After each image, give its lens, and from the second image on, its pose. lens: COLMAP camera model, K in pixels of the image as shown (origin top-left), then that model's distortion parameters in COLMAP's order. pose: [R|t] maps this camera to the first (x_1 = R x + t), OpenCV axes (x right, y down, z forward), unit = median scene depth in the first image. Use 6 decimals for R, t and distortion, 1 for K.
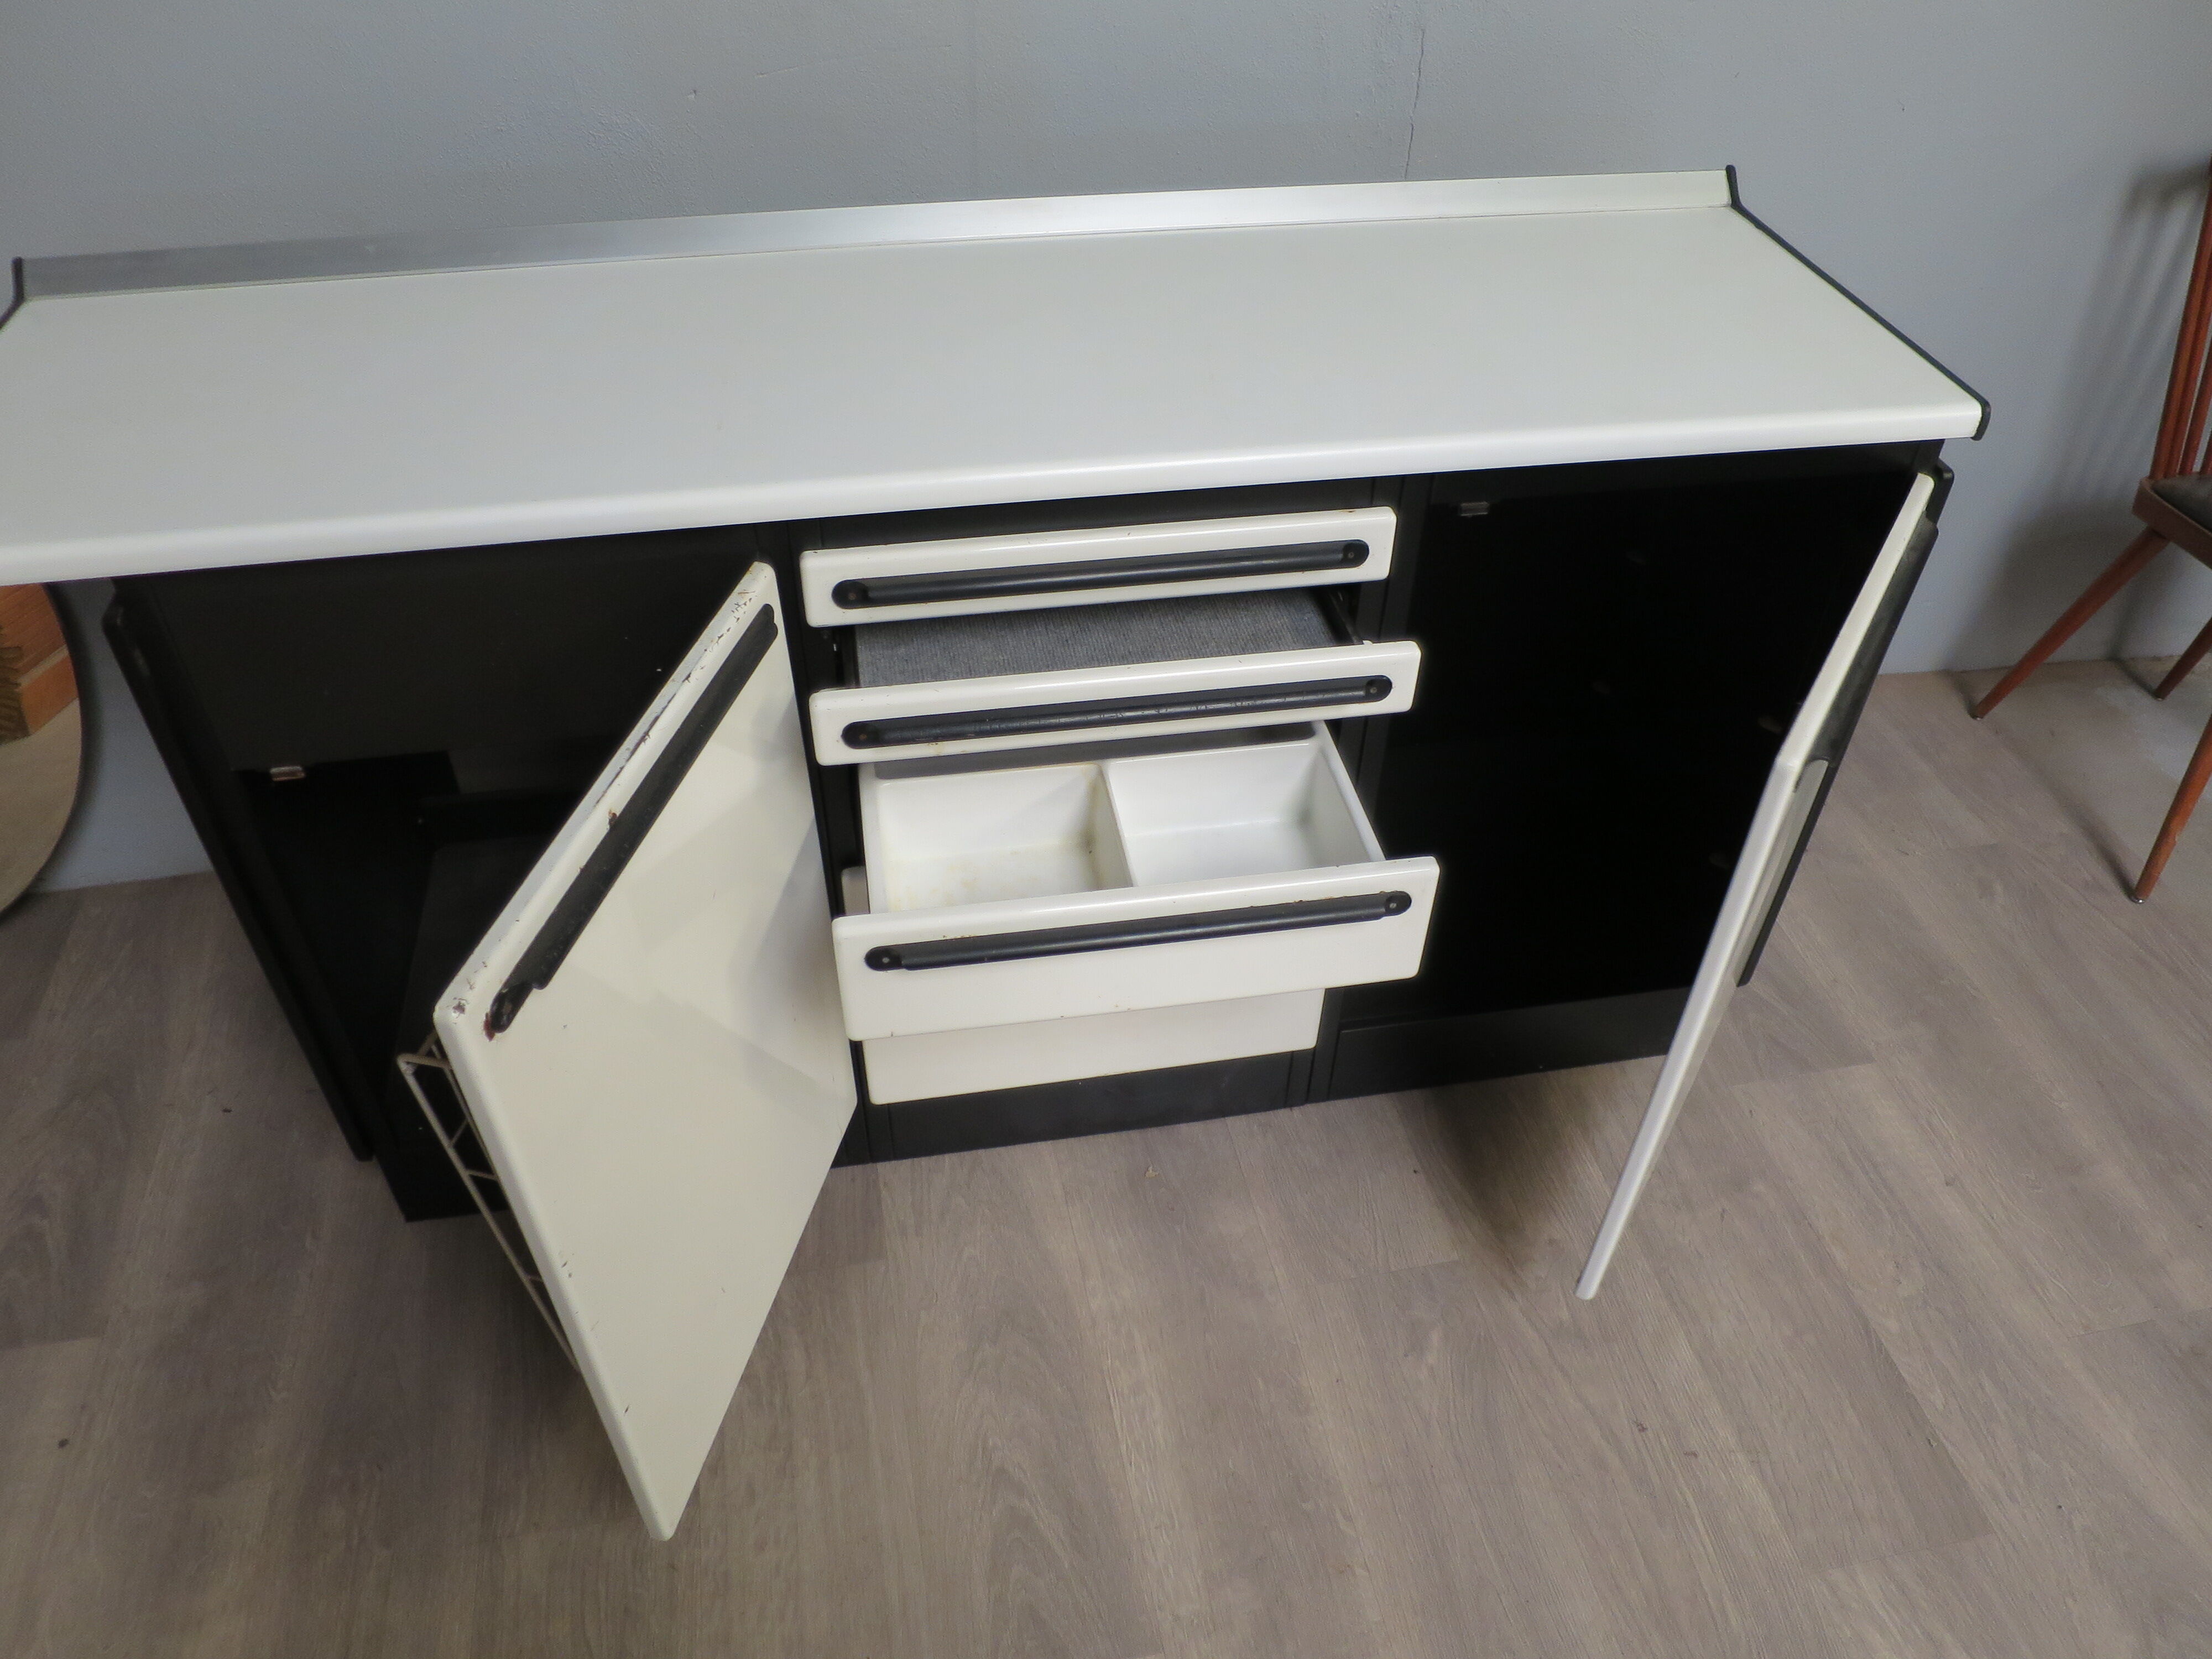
lens RADIAL K [[1597.1, 0, 1108.1], [0, 1597.1, 835.2], [0, 0, 1]] dist [-0.045299, 0.009607]
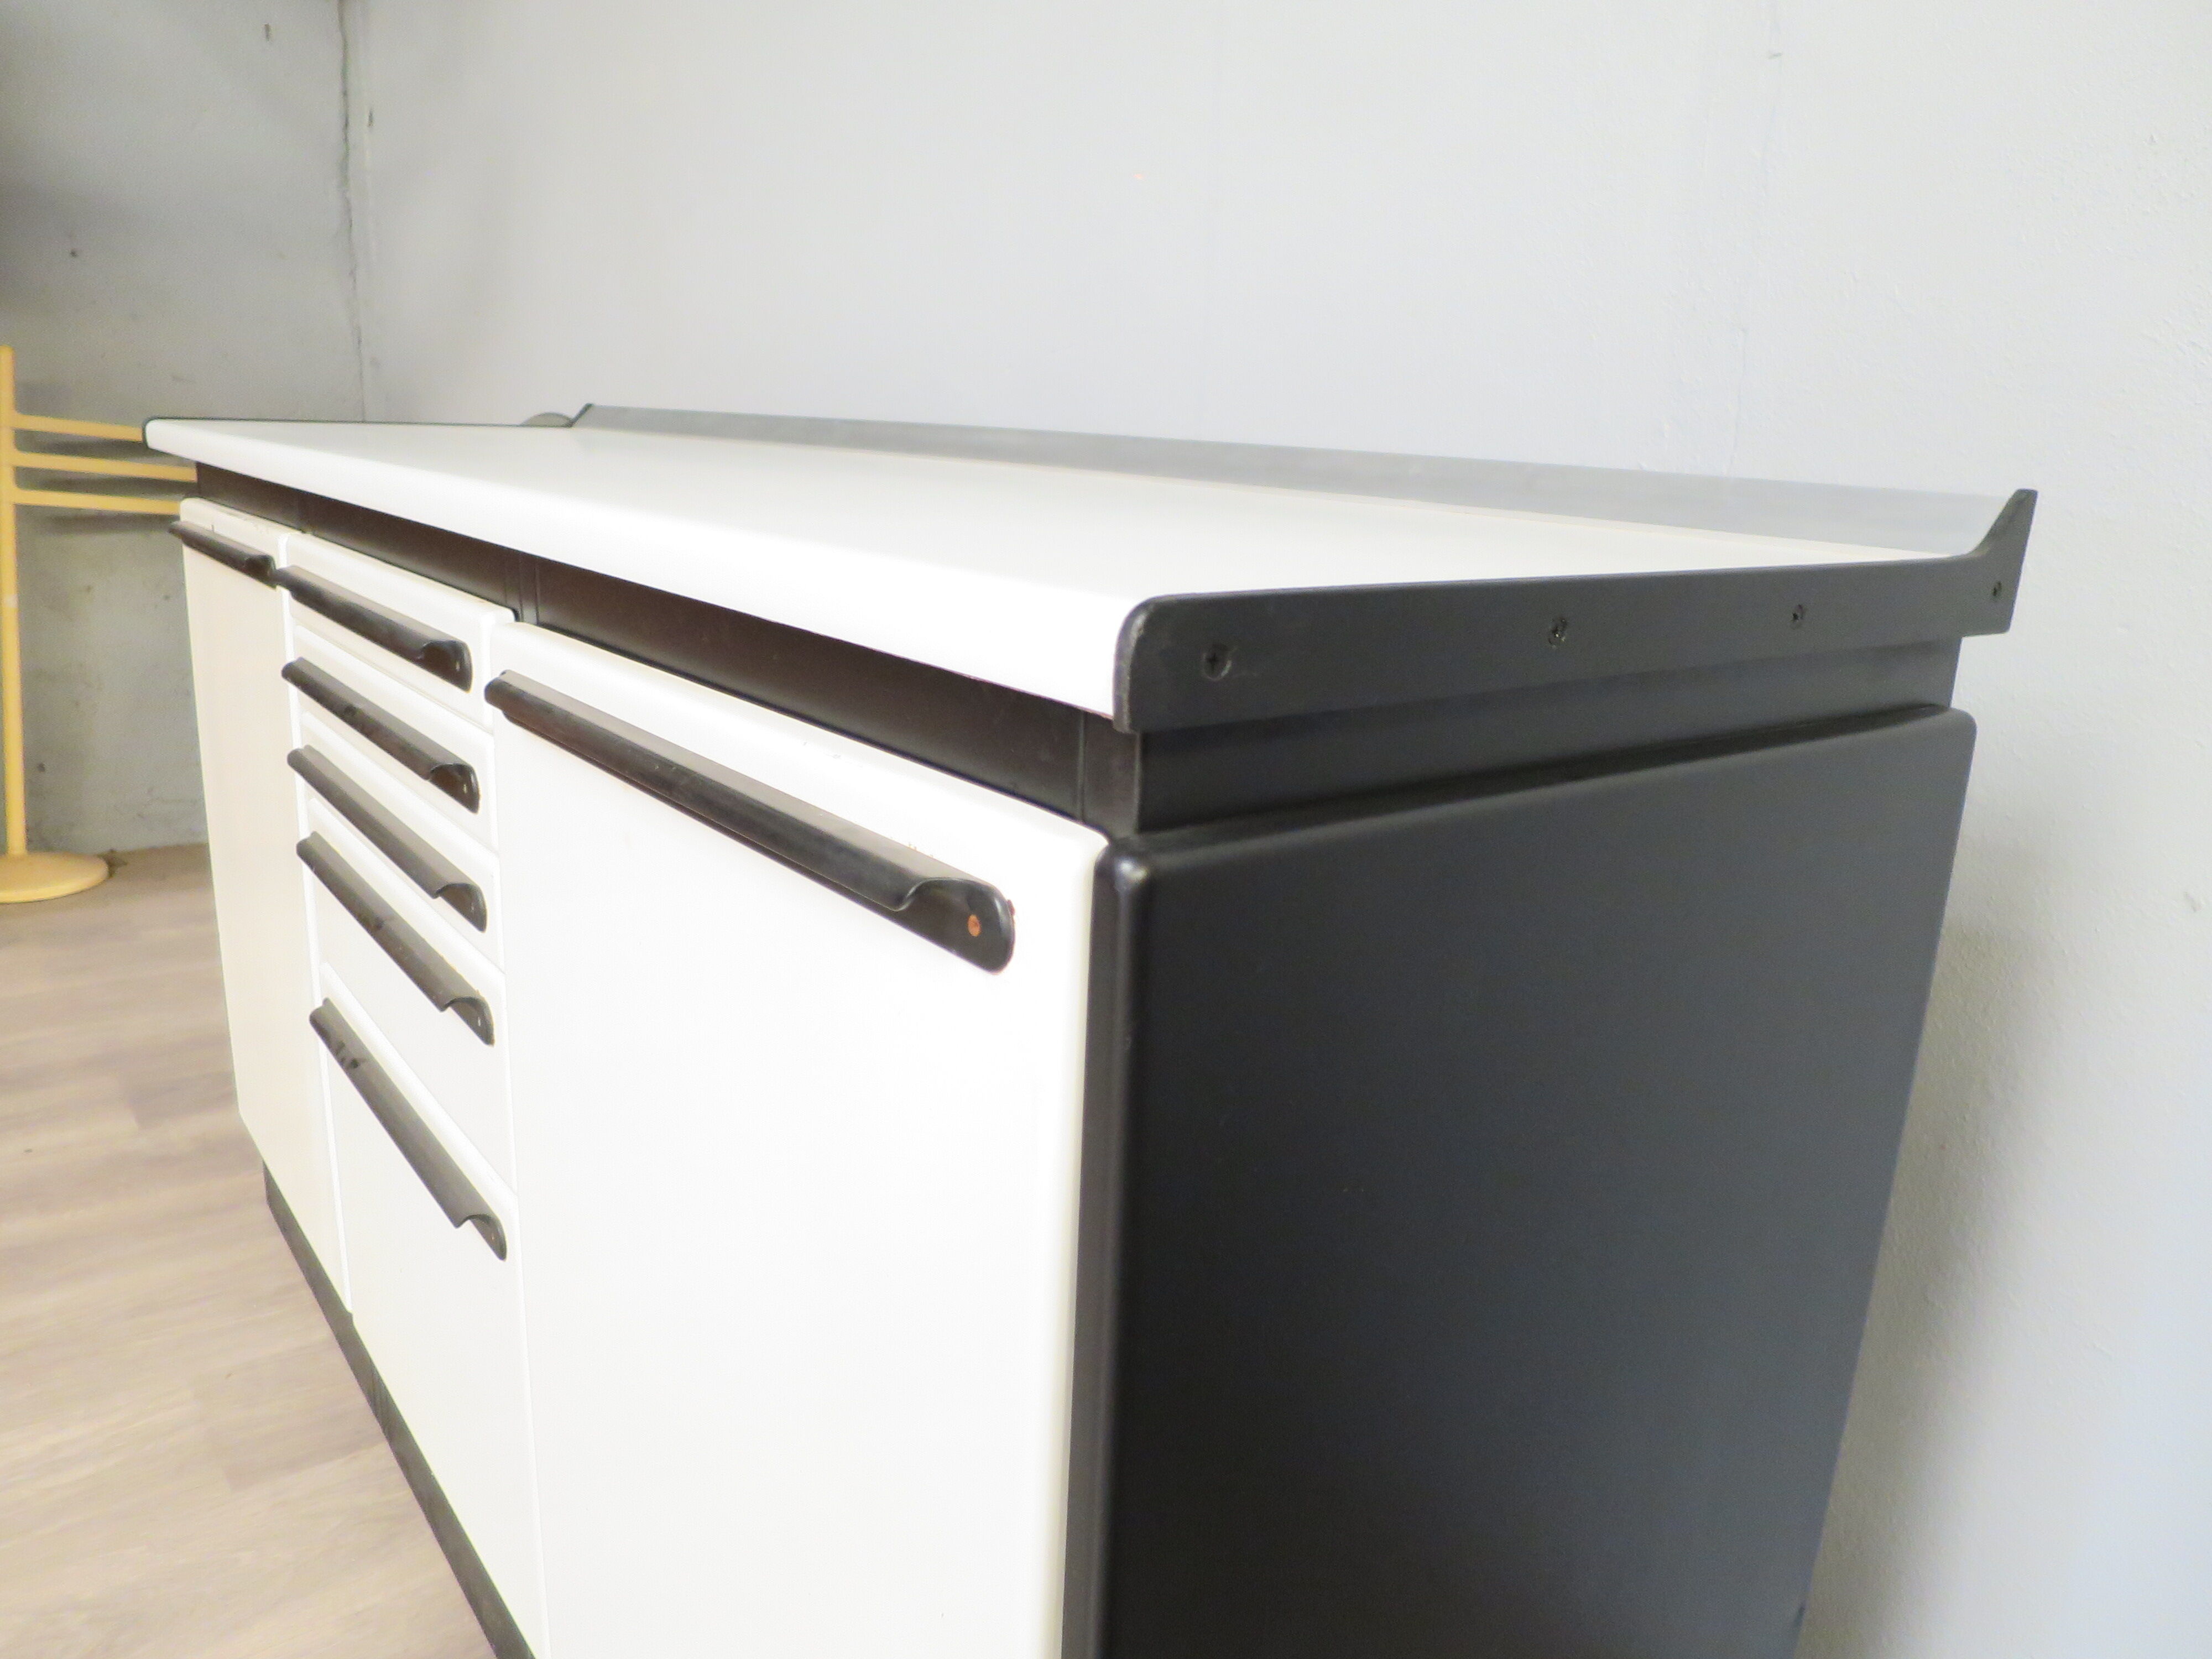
lens RADIAL K [[1597.1, 0, 1108.1], [0, 1597.1, 835.2], [0, 0, 1]] dist [-0.045299, 0.009607]
pose [[0.461687, 0.230815, -0.856486, 0.673881], [-0.613583, 0.780391, -0.120443, -0.167721], [0.640594, 0.581132, 0.501921, 0.718494]]
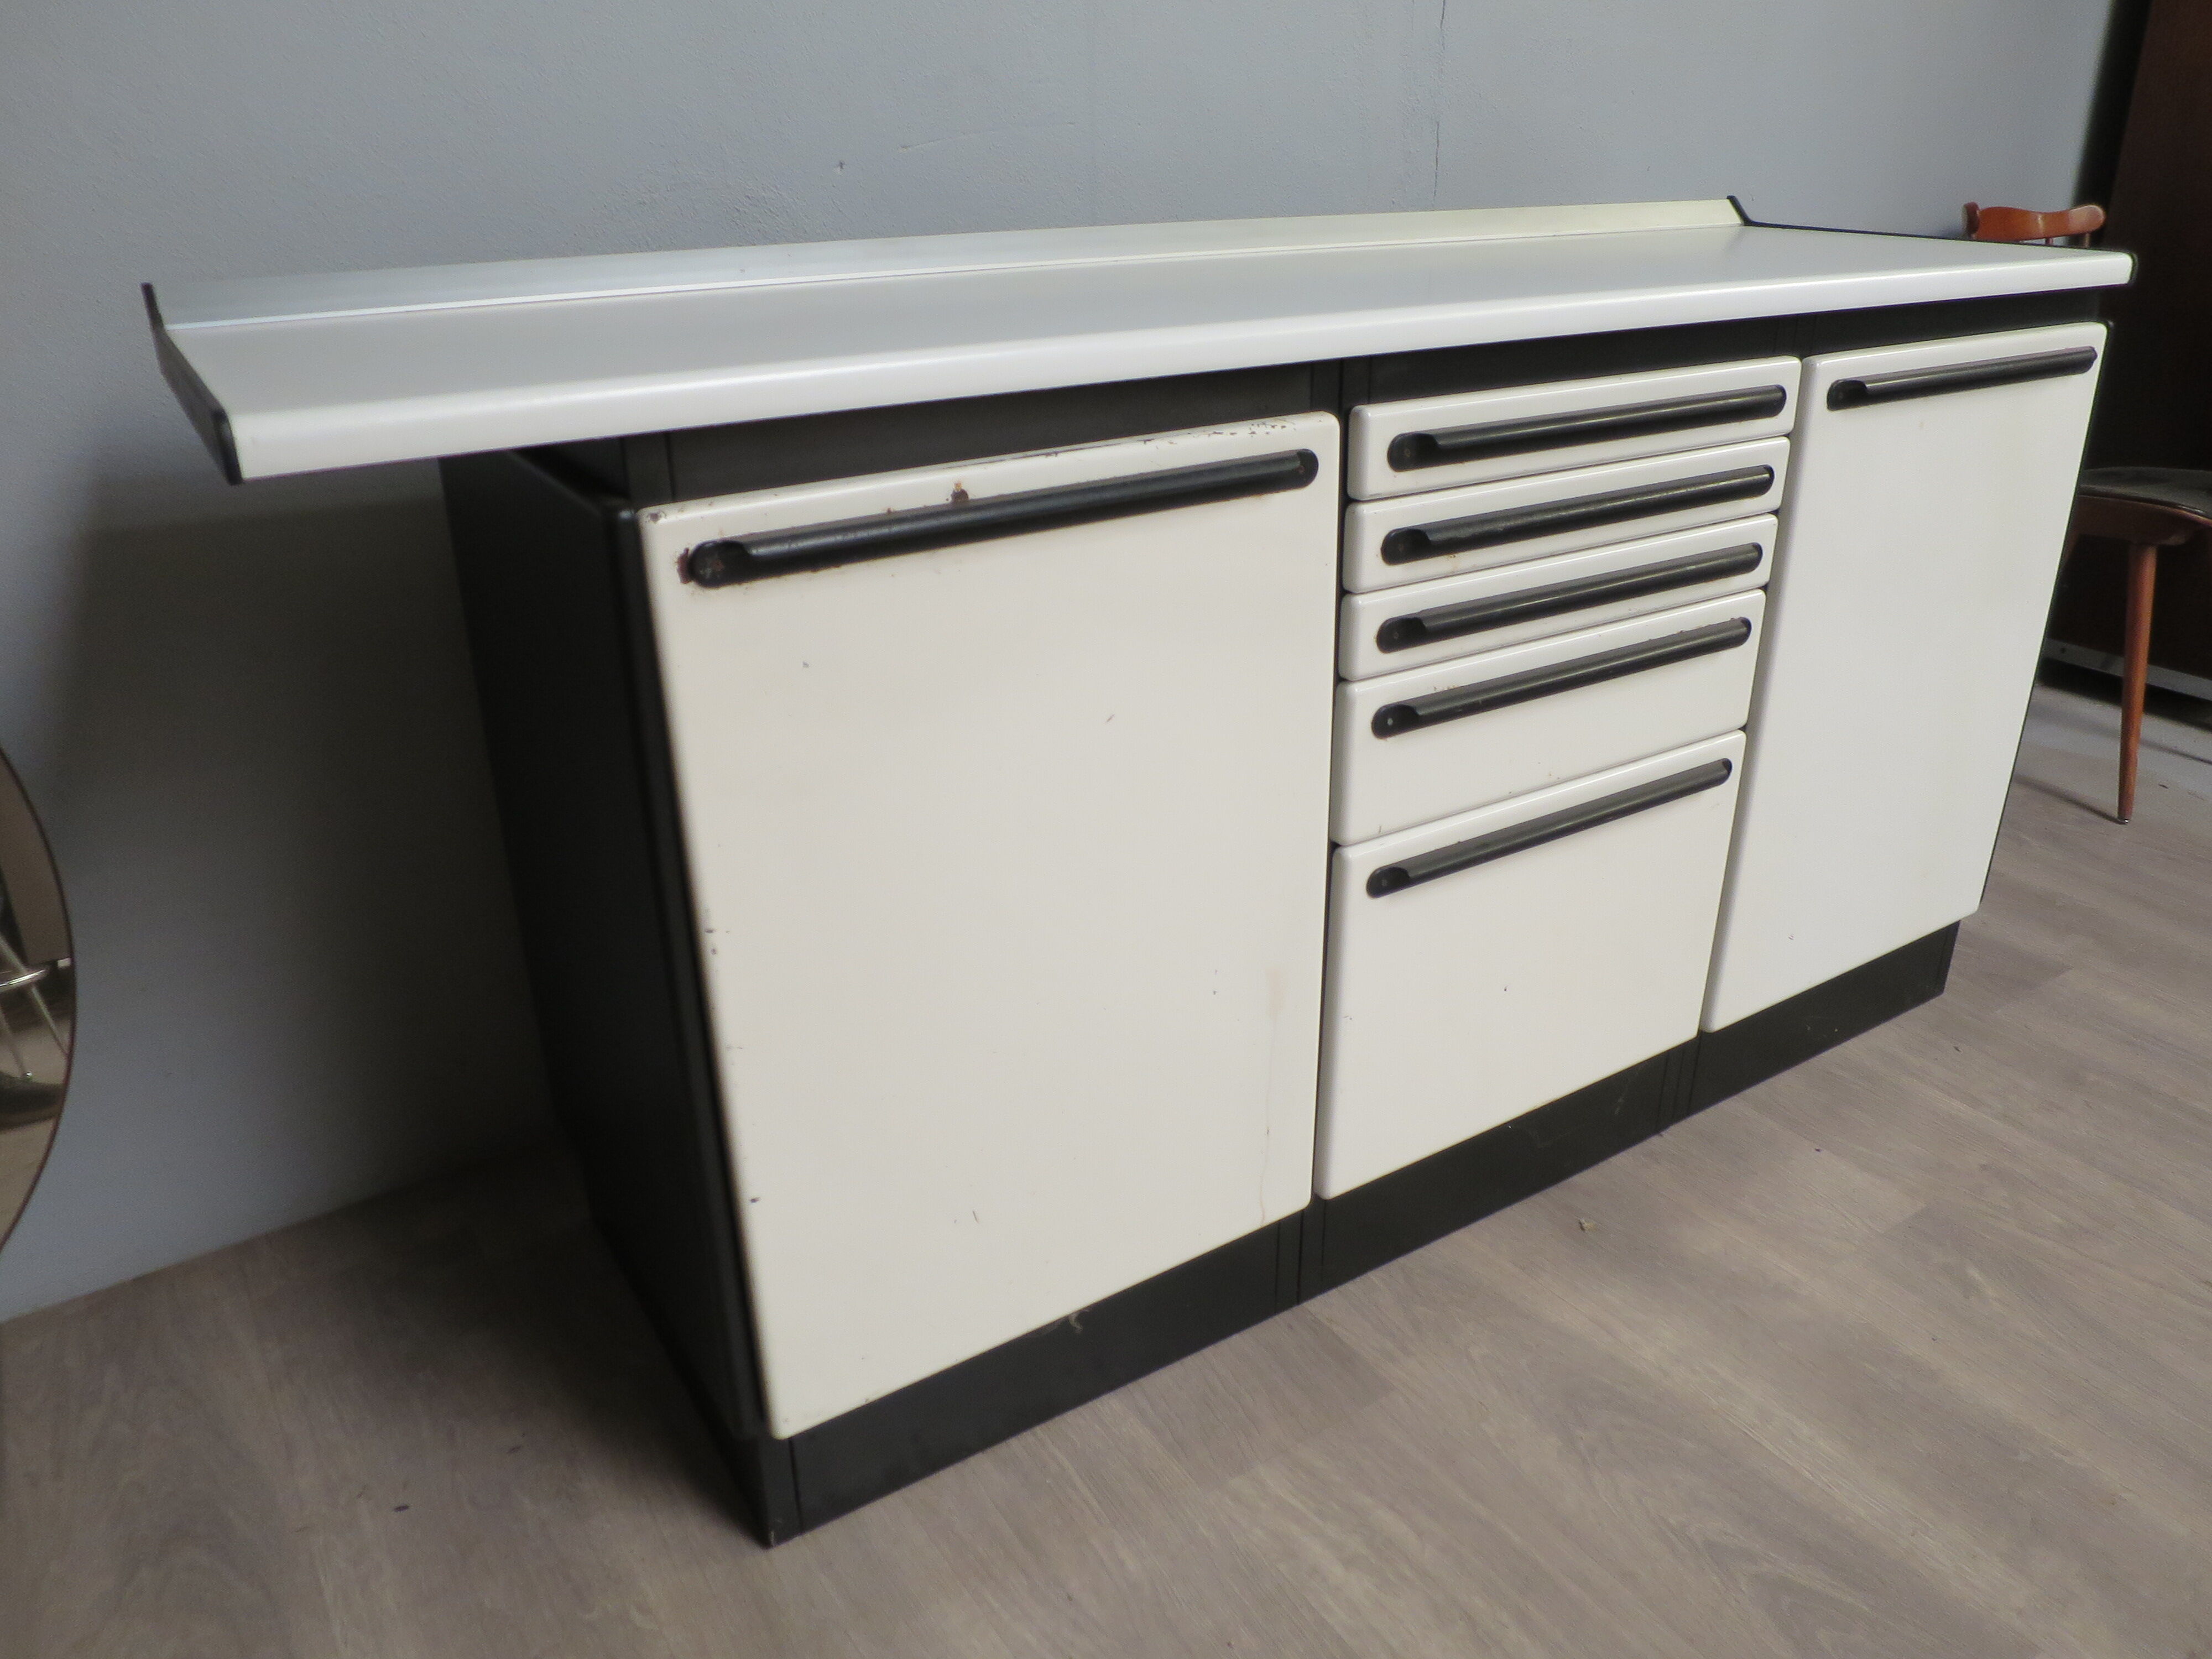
lens RADIAL K [[1597.1, 0, 1108.1], [0, 1597.1, 835.2], [0, 0, 1]] dist [-0.045299, 0.009607]
pose [[0.925424, -0.179116, 0.333928, -0.501735], [0.269941, 0.930066, -0.249215, 0.173150], [-0.265937, 0.320771, 0.909057, 0.236830]]
